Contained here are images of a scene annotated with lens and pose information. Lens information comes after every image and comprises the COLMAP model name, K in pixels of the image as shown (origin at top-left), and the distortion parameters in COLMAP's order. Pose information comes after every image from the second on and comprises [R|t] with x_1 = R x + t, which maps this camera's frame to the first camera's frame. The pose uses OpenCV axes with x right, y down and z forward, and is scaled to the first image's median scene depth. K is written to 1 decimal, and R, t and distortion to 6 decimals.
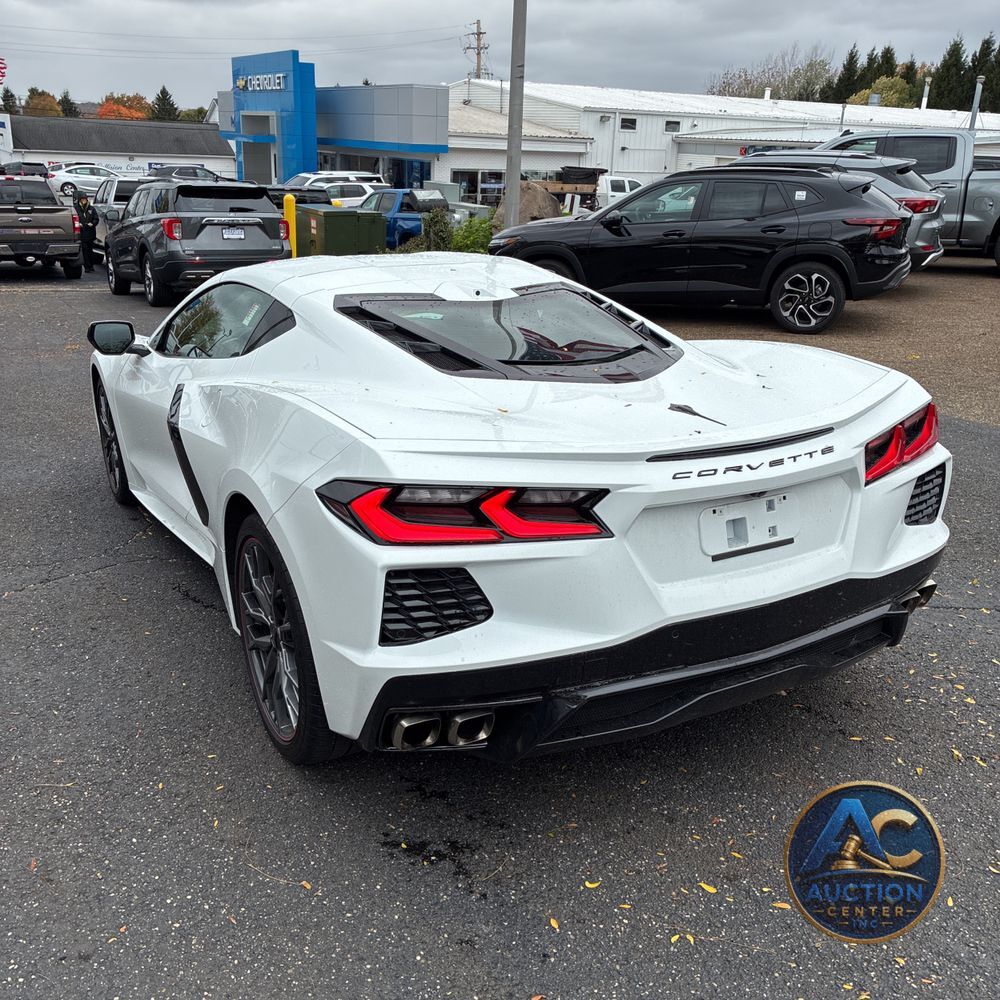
lens RADIAL K [[1002.4, 0, 503.1], [0, 1002.4, 506.7], [0, 0, 1]] dist [0.013984, 0.000000]
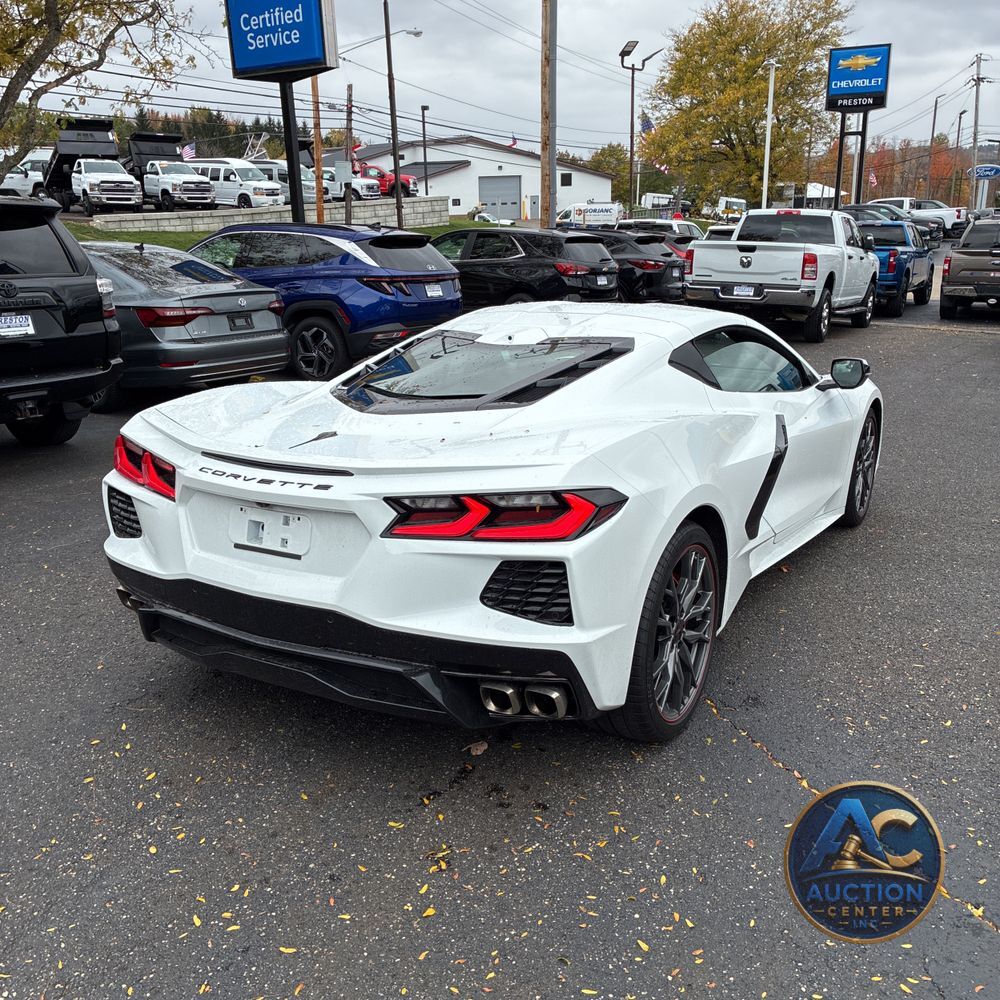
lens RADIAL K [[1002.4, 0, 490.1], [0, 1002.4, 500.5], [0, 0, 1]] dist [0.013984, 0.000000]
pose [[0.509505, 0.217838, -0.832437, 0.249729], [-0.253497, 0.962489, 0.096714, -0.036435], [0.822279, 0.161744, 0.545615, 0.100716]]
